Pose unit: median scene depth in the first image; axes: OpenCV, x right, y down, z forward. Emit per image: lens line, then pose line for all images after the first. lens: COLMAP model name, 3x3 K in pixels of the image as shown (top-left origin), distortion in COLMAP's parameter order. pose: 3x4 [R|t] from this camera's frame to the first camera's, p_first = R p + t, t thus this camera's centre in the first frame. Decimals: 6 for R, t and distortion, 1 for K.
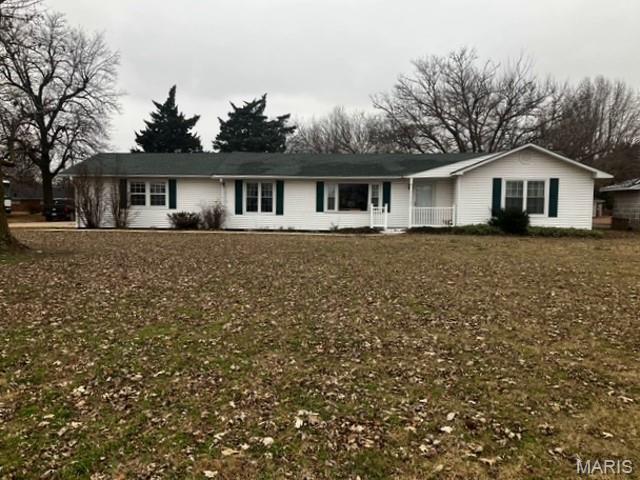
lens RADIAL K [[533.0, 0, 320.2], [0, 533.0, 238.1], [0, 0, 1]] dist [-0.018265, -0.022628]
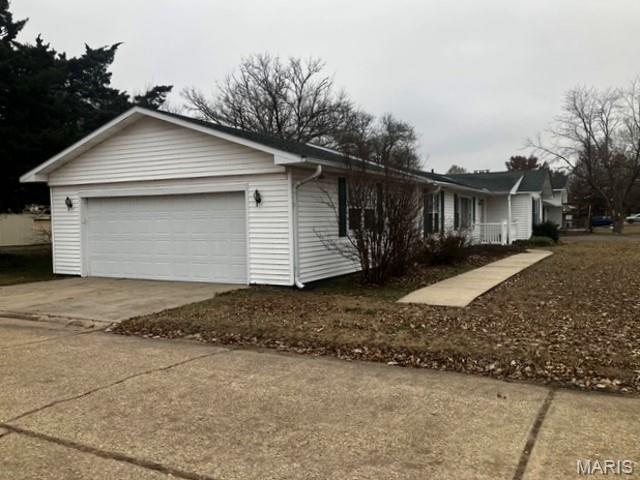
lens RADIAL K [[533.0, 0, 322.0], [0, 533.0, 239.2], [0, 0, 1]] dist [-0.018265, -0.022628]
pose [[0.363615, -0.052741, 0.930055, -0.872822], [0.083601, 0.996215, 0.023808, -0.070640], [-0.927790, 0.069096, 0.366648, 0.877631]]
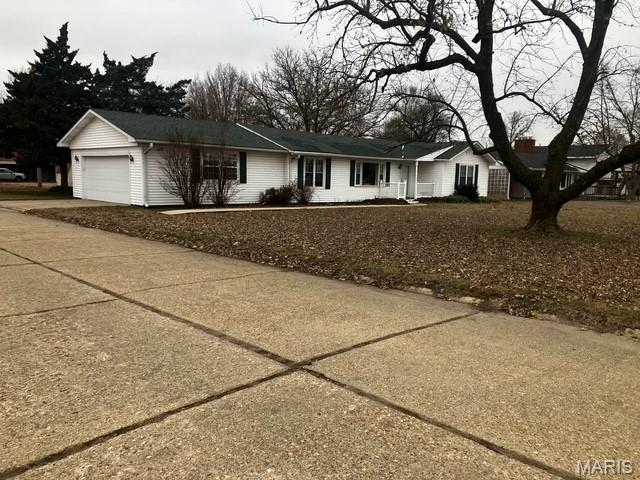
lens RADIAL K [[533.0, 0, 319.9], [0, 533.0, 243.4], [0, 0, 1]] dist [-0.018265, -0.022628]
pose [[0.651662, -0.084997, 0.753733, -0.933487], [0.030309, 0.995826, 0.086093, -0.028072], [-0.757904, -0.033258, 0.651518, 0.294454]]
